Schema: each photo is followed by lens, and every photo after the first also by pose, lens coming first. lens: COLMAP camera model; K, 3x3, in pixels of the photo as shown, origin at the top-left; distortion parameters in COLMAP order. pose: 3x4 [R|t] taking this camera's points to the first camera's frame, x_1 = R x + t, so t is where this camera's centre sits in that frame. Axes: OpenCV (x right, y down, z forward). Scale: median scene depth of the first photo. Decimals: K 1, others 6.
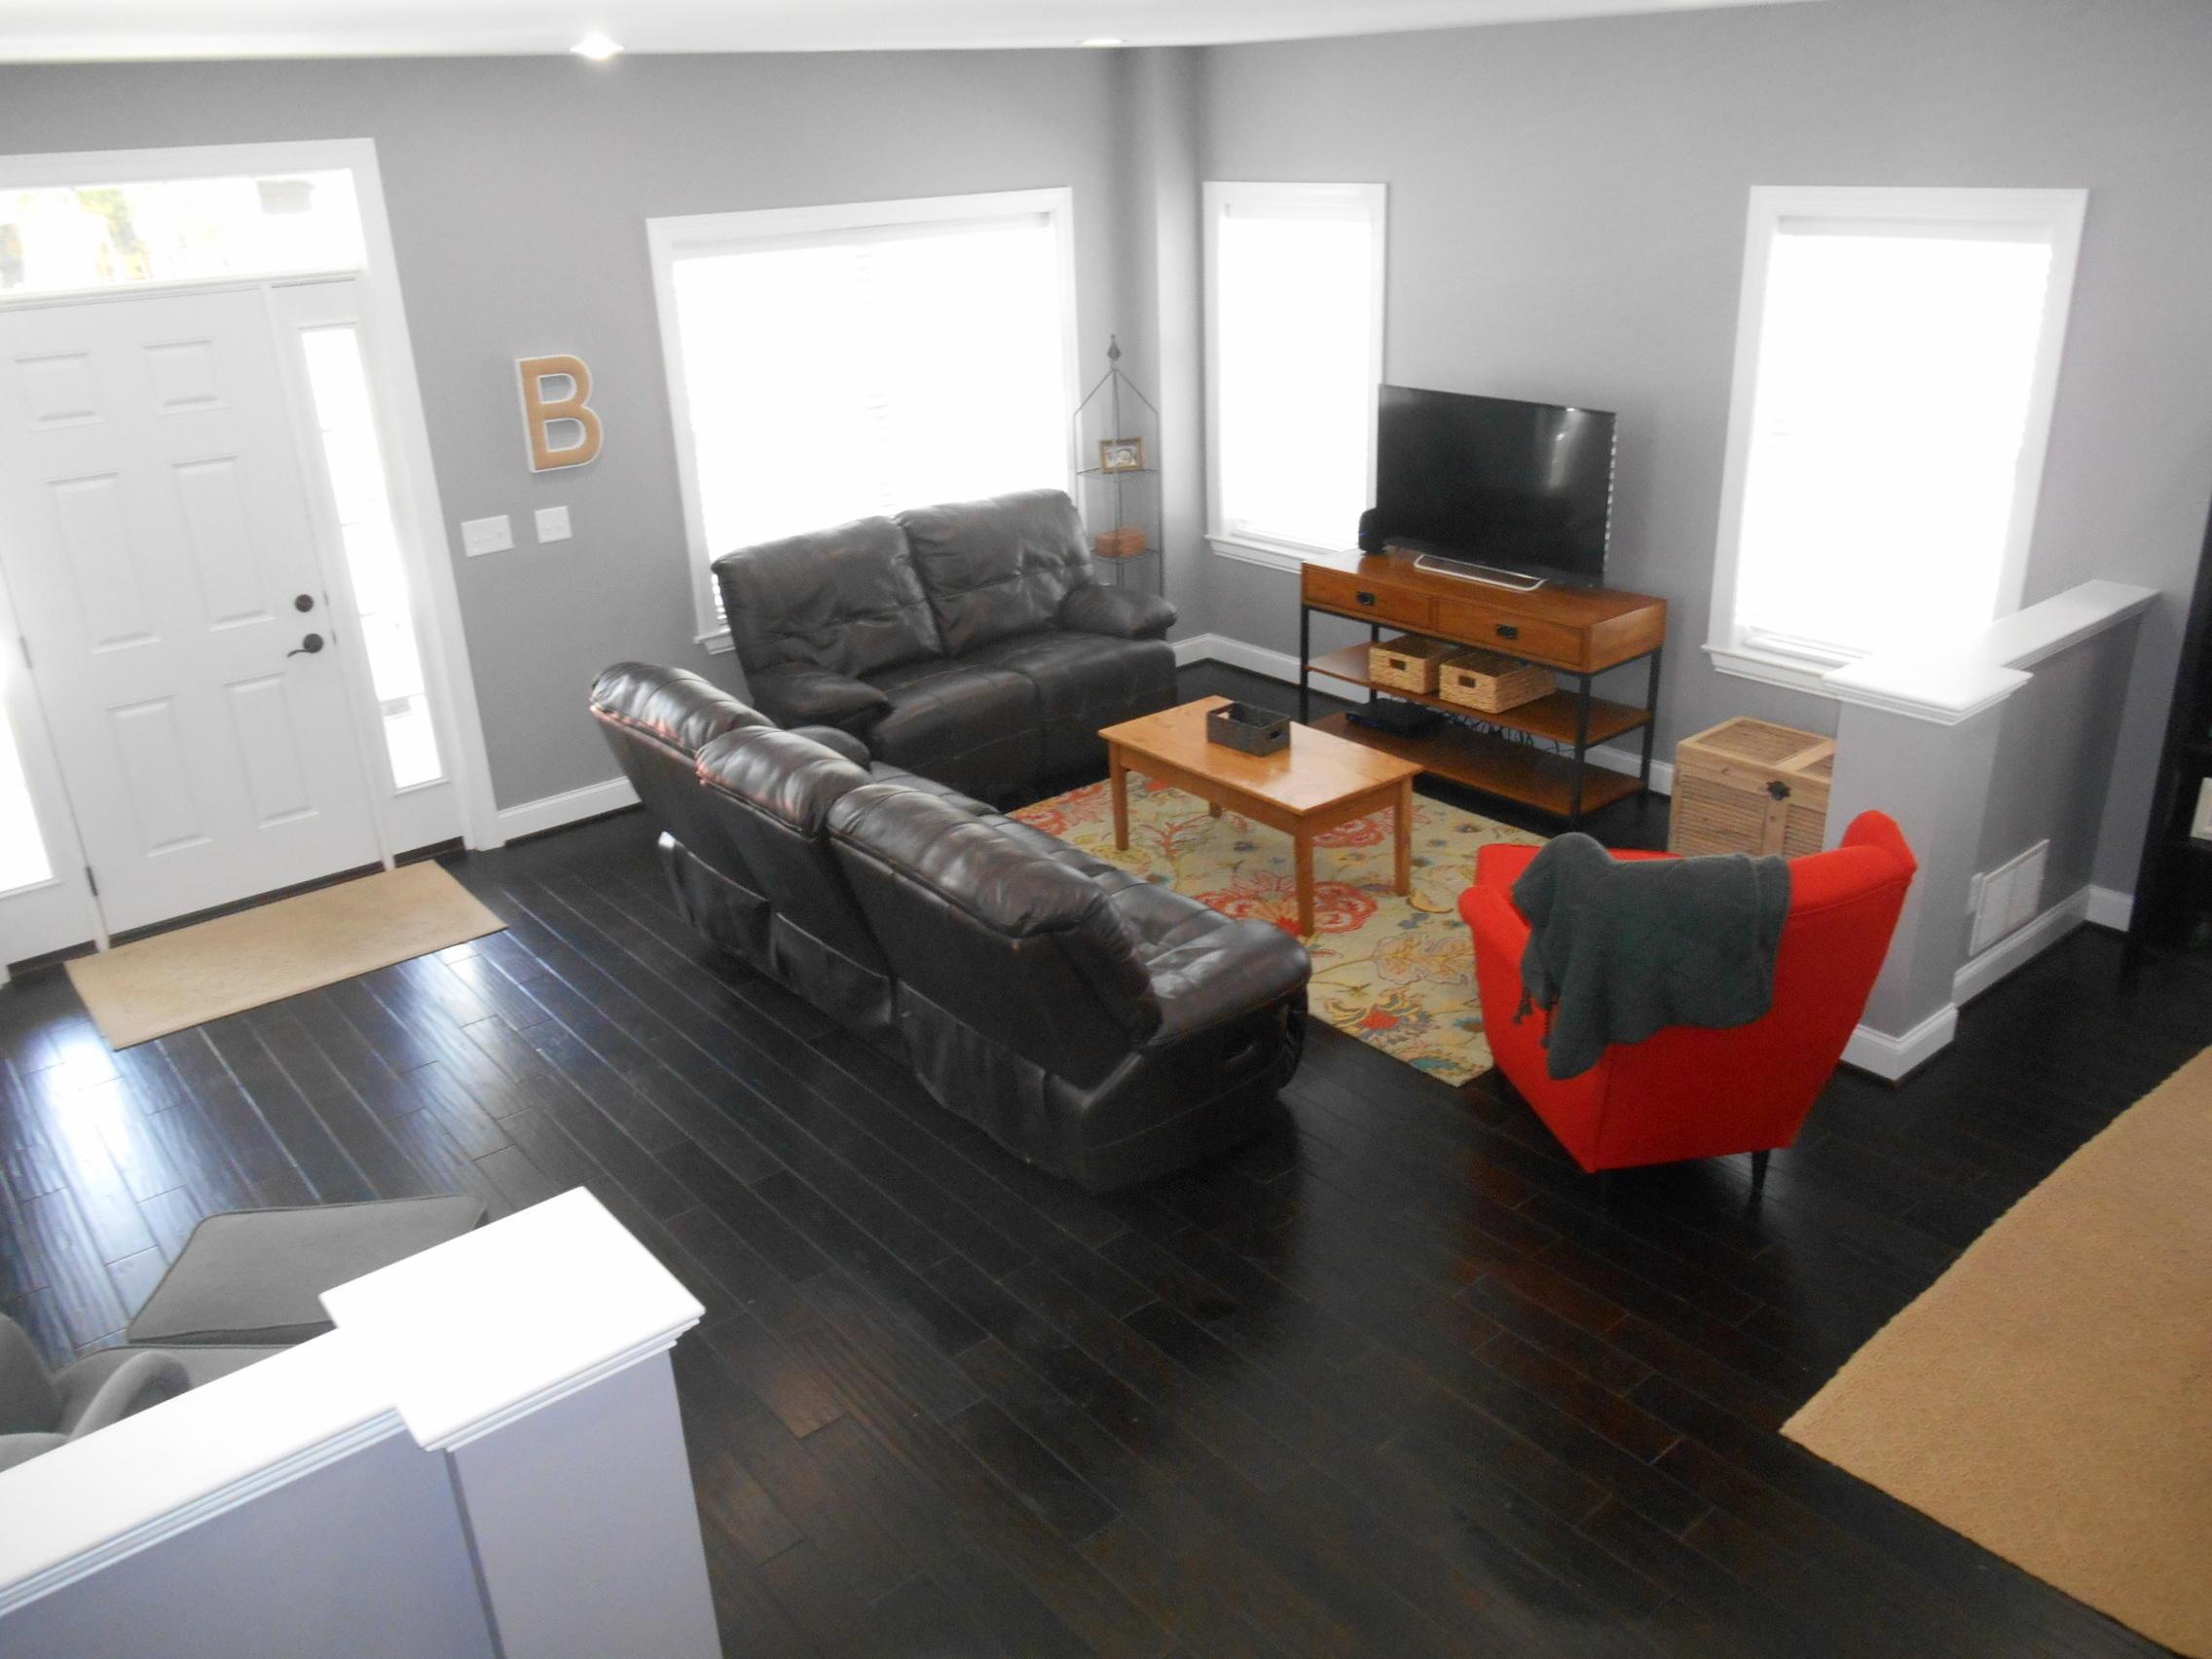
lens RADIAL K [[1735.5, 0, 1101.9], [0, 1735.5, 816.5], [0, 0, 1]] dist [-0.008155, 0.002798]
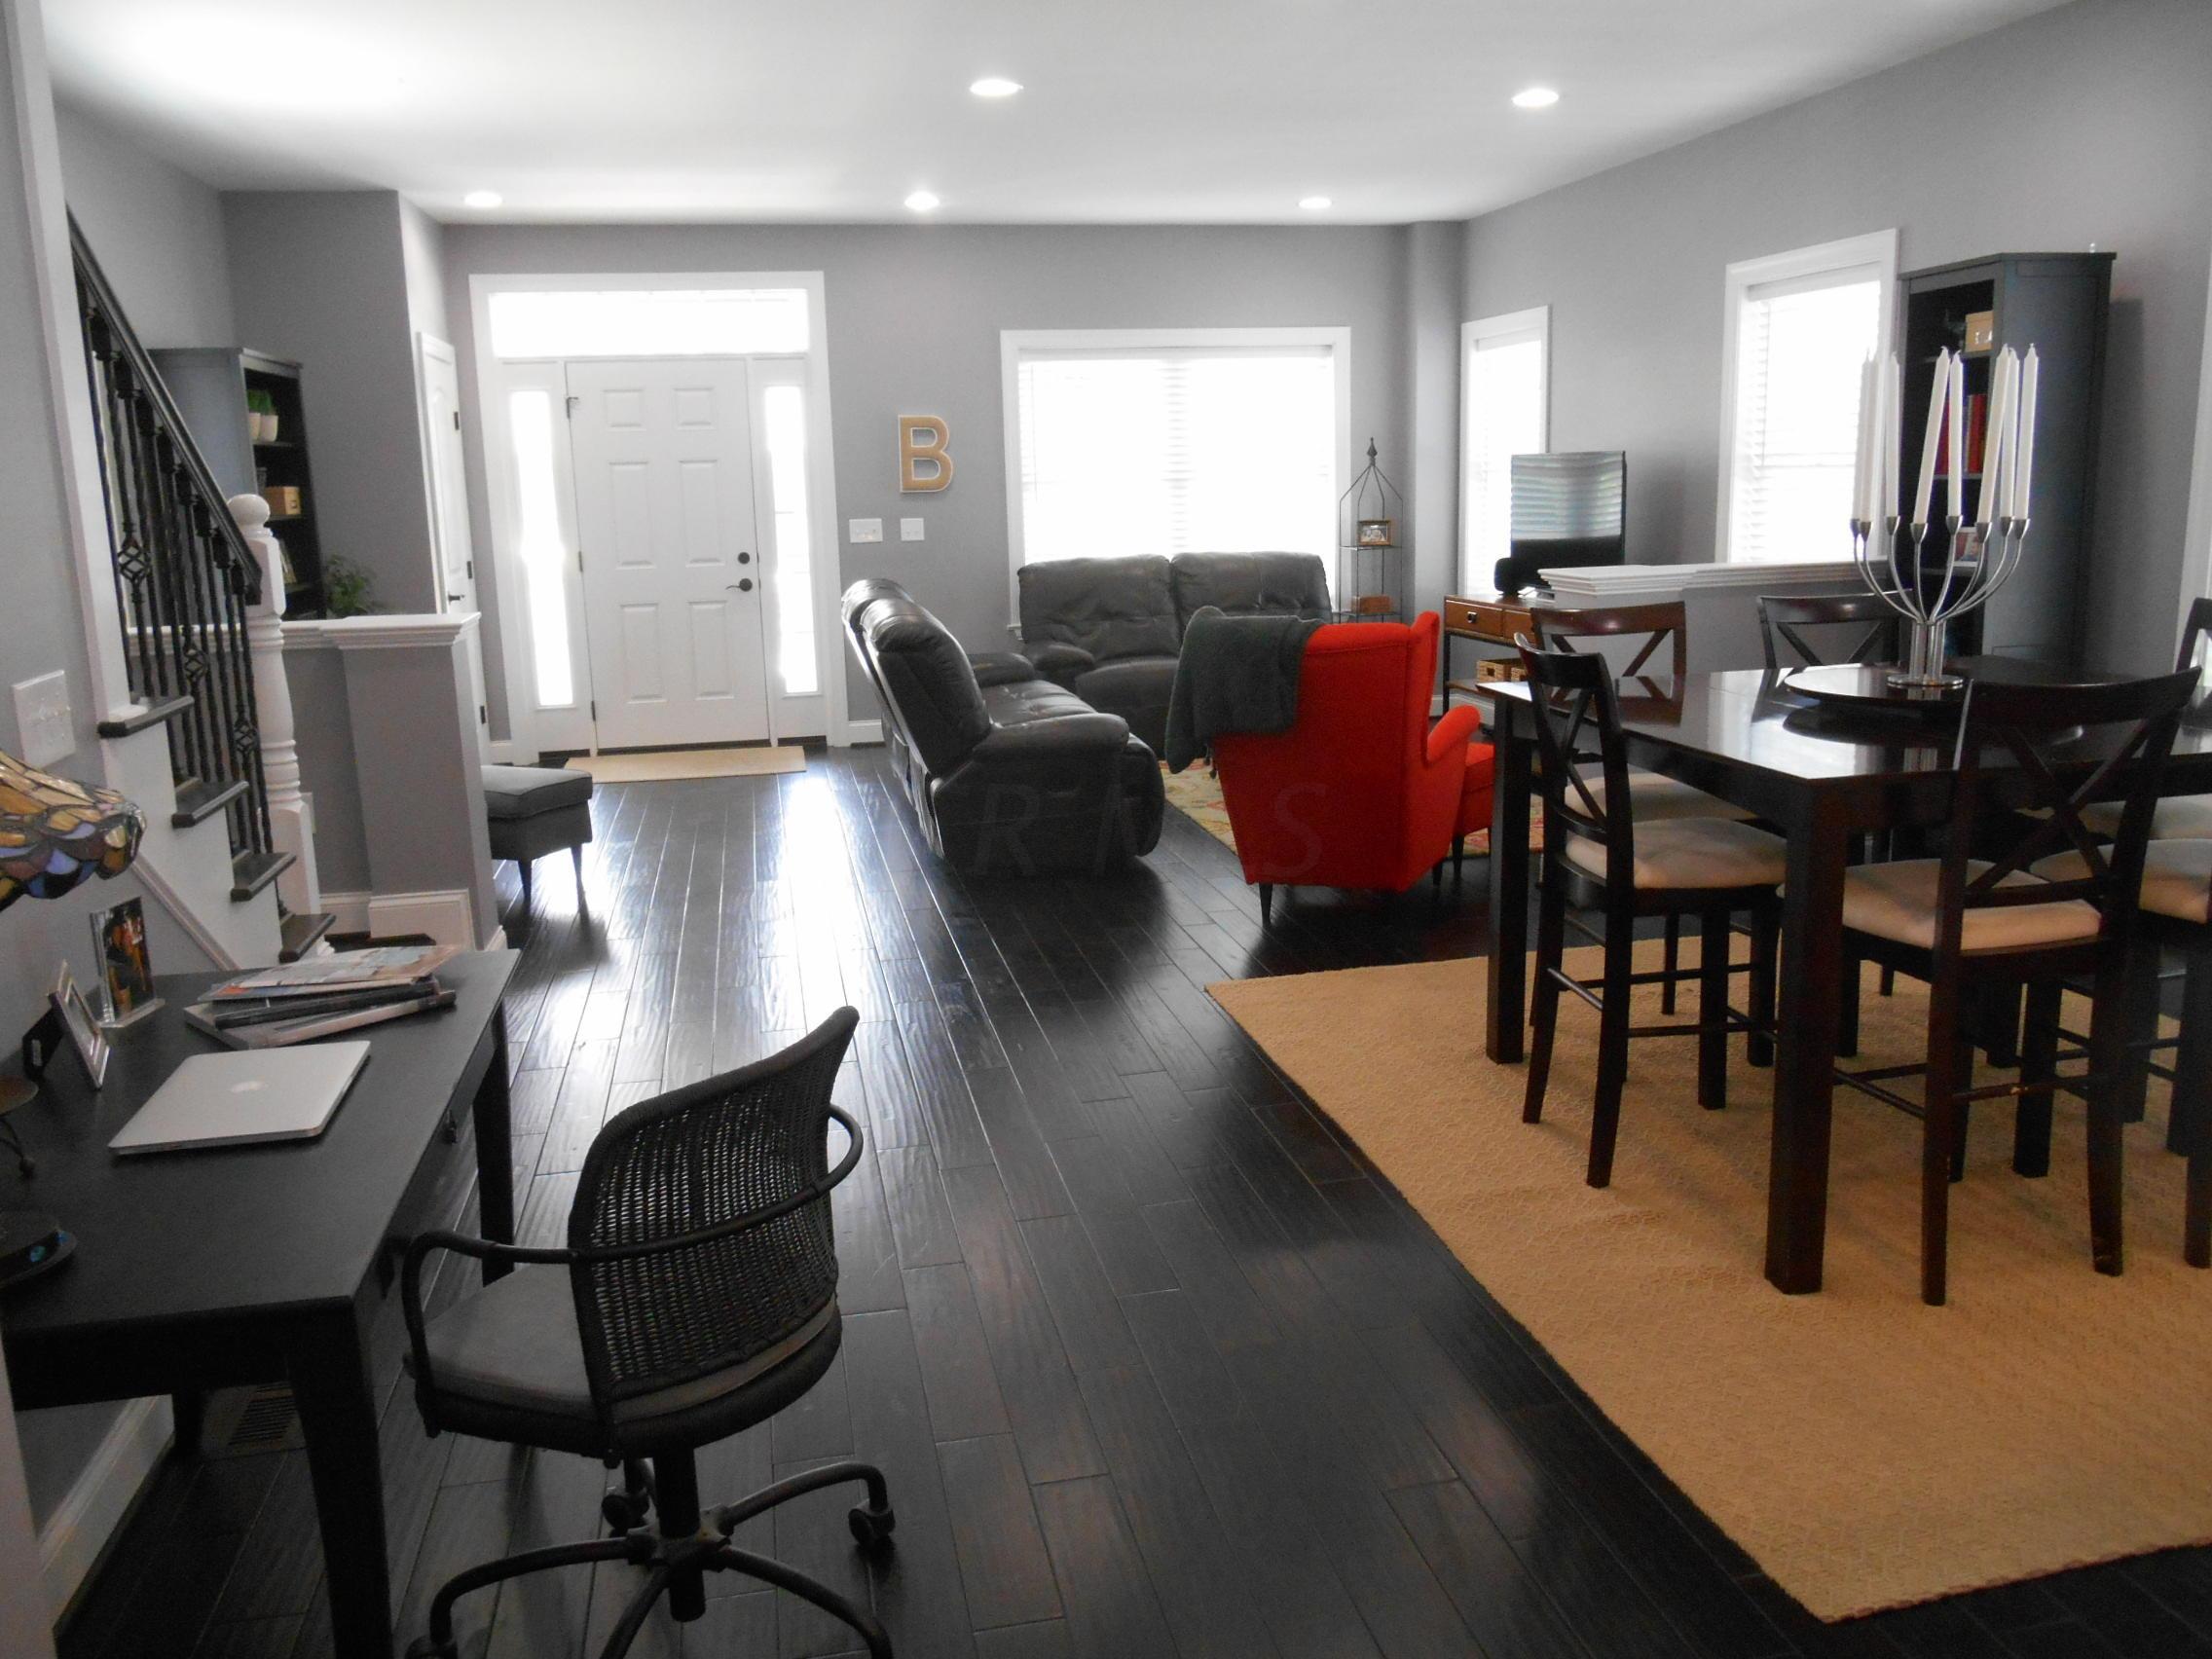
lens RADIAL K [[1735.5, 0, 1101.9], [0, 1735.5, 816.5], [0, 0, 1]] dist [-0.008155, 0.002798]
pose [[0.882332, 0.103732, -0.459053, 0.511422], [-0.183362, 0.974100, -0.132316, 0.227213], [0.433438, 0.200920, 0.878500, -0.168938]]
